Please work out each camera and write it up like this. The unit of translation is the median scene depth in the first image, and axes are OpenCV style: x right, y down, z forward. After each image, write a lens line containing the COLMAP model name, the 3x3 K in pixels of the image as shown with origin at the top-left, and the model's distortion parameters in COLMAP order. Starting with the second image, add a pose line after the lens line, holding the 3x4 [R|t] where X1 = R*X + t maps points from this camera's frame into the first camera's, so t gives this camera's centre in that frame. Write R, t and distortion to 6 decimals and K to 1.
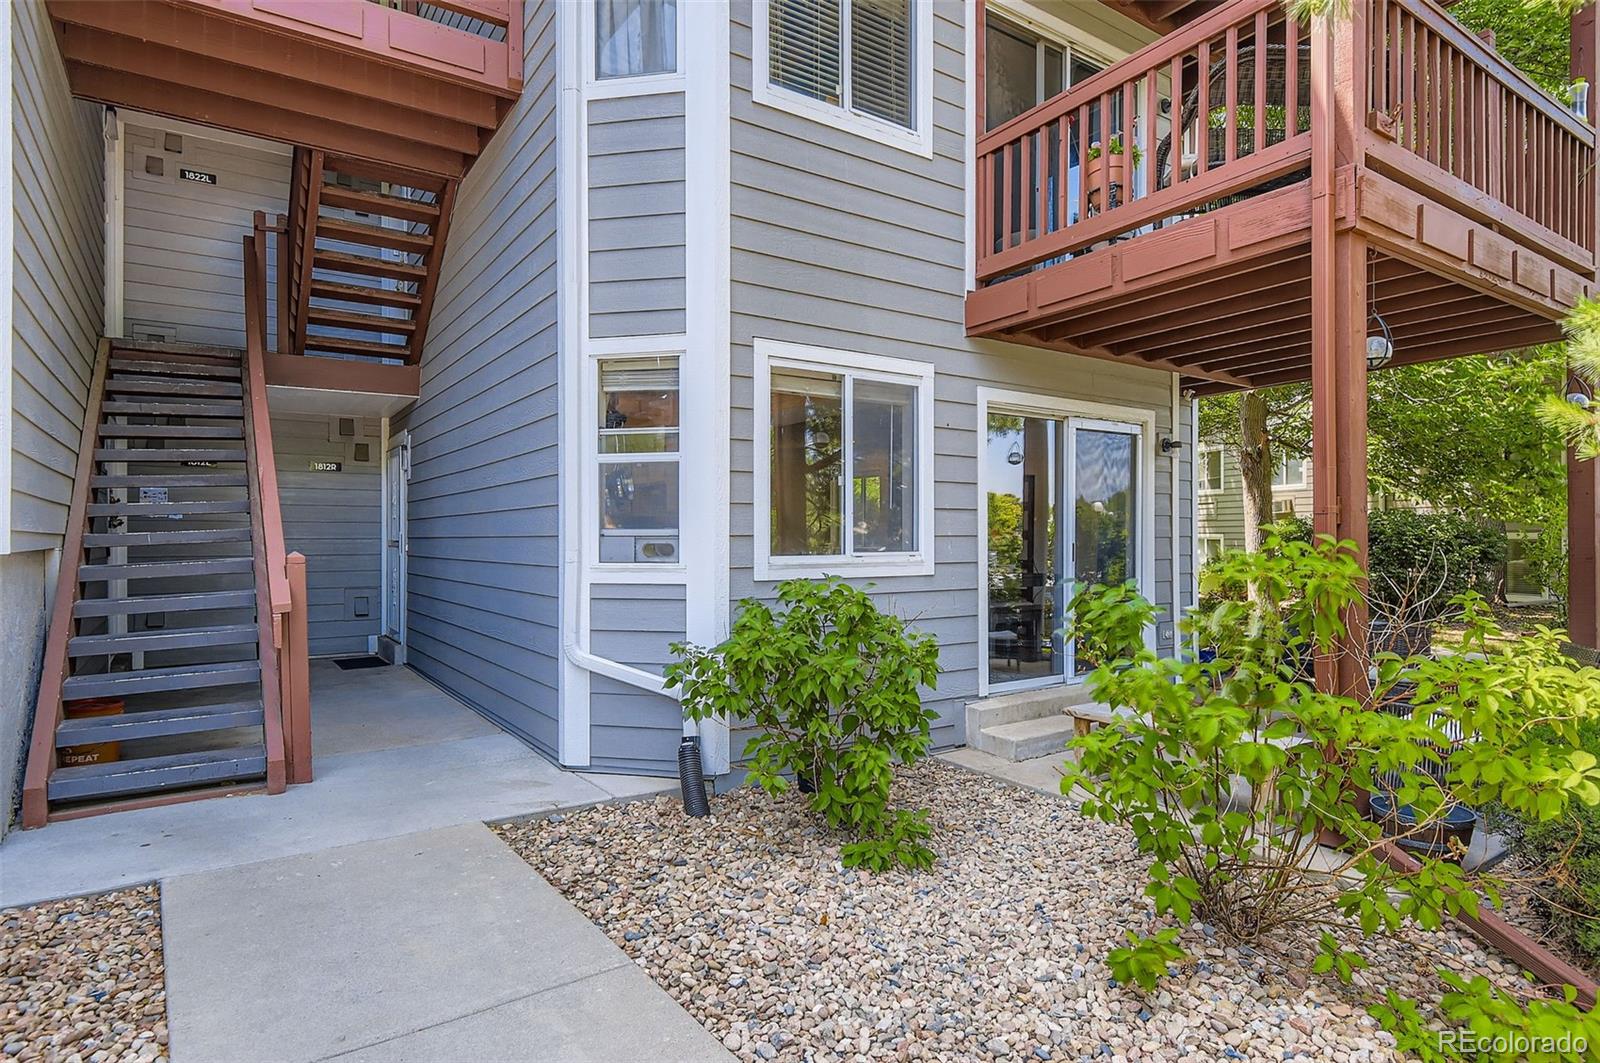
lens RADIAL K [[875.8, 0, 800.0], [0, 875.8, 531.5], [0, 0, 1]] dist [-0.000491, -0.000153]
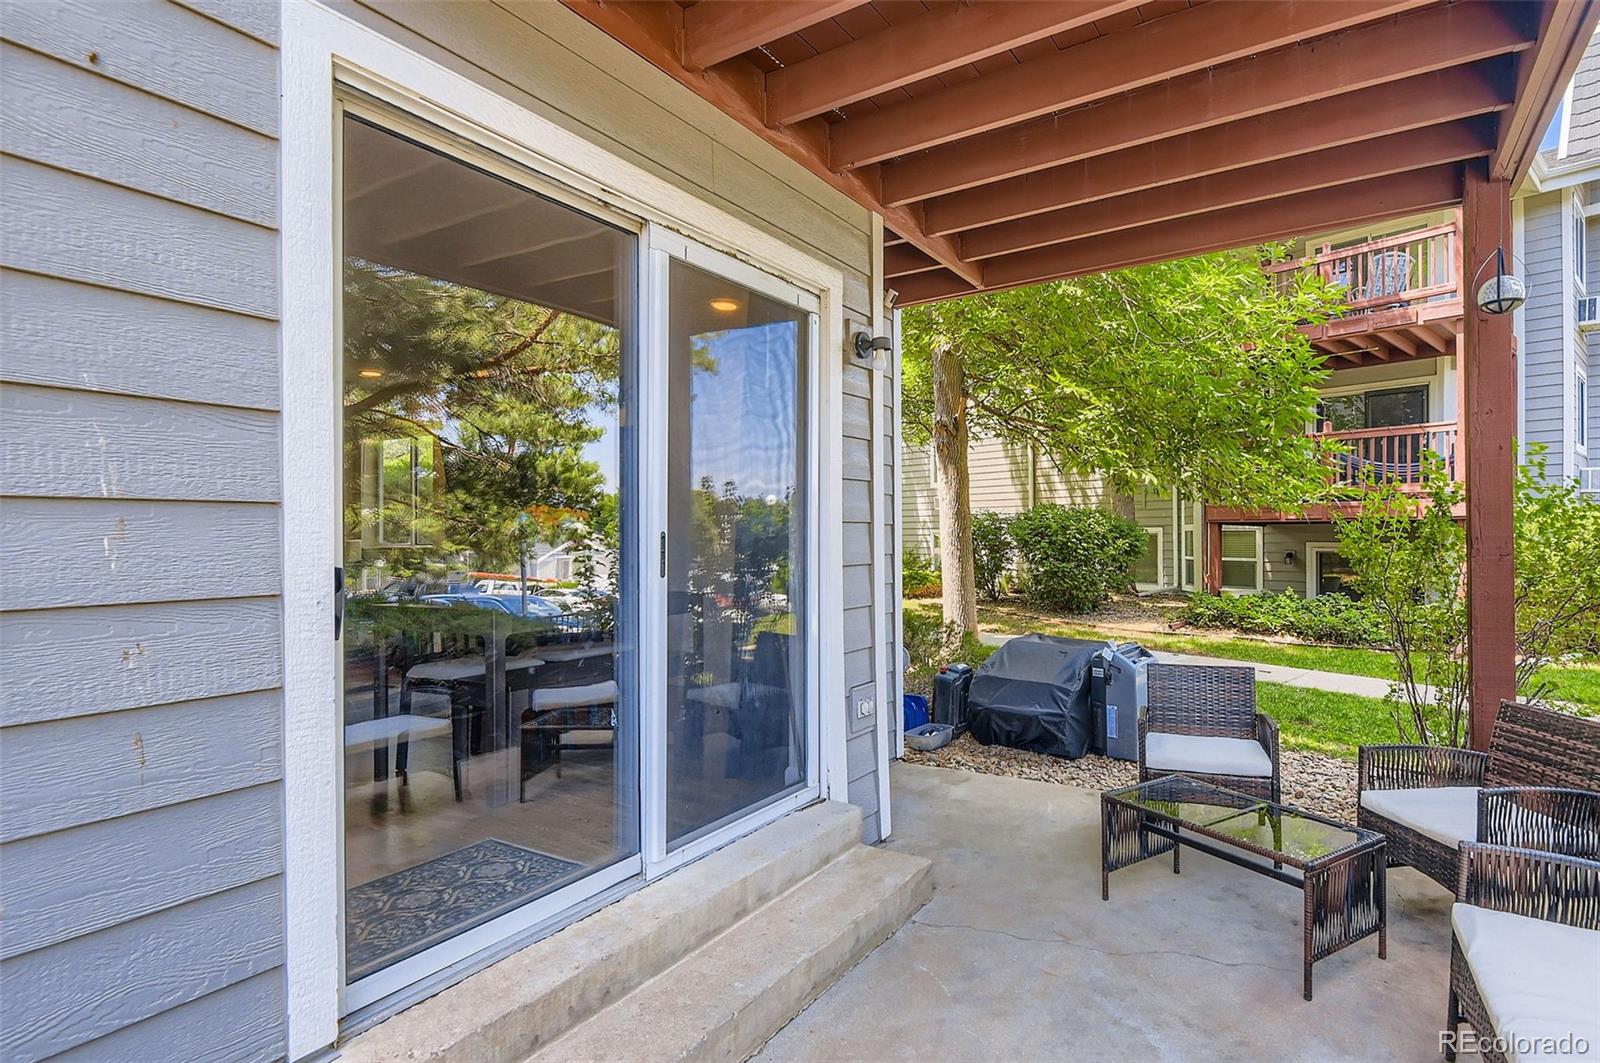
lens RADIAL K [[759.6, 0, 800.0], [0, 759.6, 531.5], [0, 0, 1]] dist [0.000130, 0.000000]
pose [[0.940750, -0.002904, 0.339088, 0.229415], [0.003001, 0.999995, 0.000241, 0.011890], [-0.339087, 0.000791, 0.940755, 0.586442]]
